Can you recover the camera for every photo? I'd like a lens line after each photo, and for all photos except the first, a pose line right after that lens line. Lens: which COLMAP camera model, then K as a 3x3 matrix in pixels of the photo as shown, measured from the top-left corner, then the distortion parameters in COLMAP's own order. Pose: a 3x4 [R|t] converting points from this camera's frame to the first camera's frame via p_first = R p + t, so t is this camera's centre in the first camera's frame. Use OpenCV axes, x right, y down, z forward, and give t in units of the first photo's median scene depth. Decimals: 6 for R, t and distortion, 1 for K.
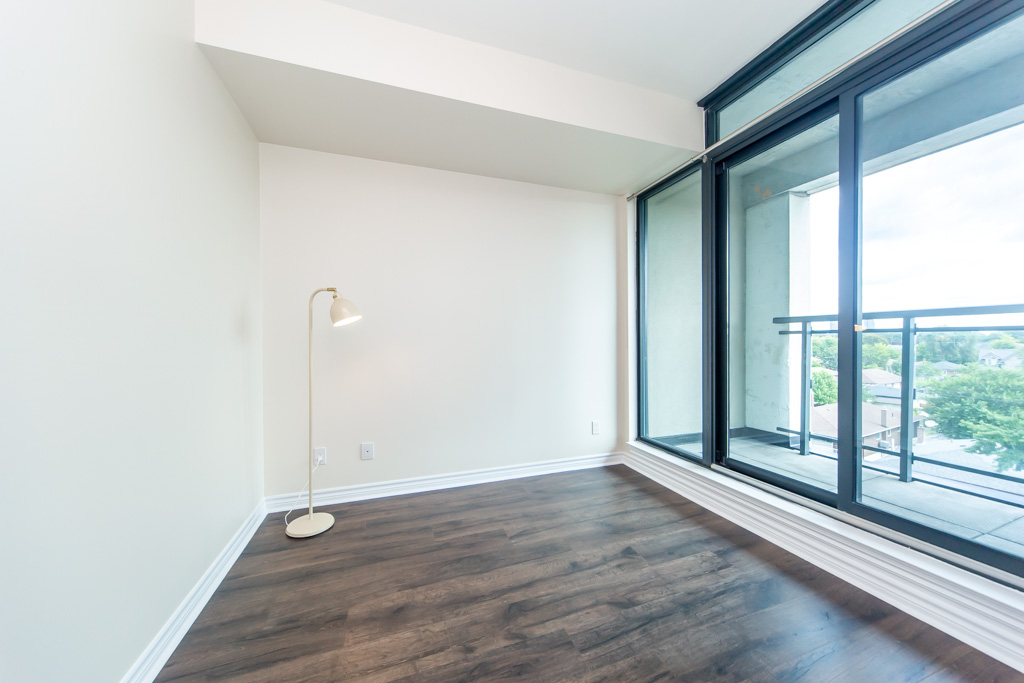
lens RADIAL K [[350.7, 0, 510.0], [0, 350.7, 343.8], [0, 0, 1]] dist [0.000935, 0.000061]
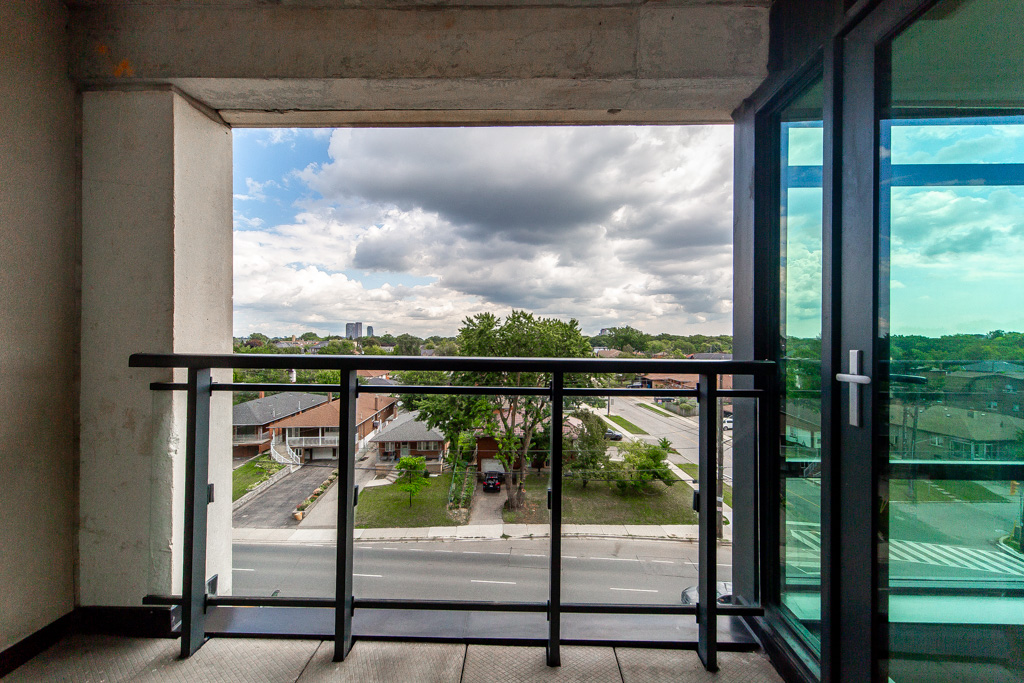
lens RADIAL K [[350.7, 0, 510.0], [0, 350.7, 343.8], [0, 0, 1]] dist [0.000935, 0.000061]
pose [[0.384379, 0.005877, 0.923157, 0.523085], [-0.003278, 0.999982, -0.005001, -0.085884], [-0.923169, -0.001104, 0.384392, 0.394320]]
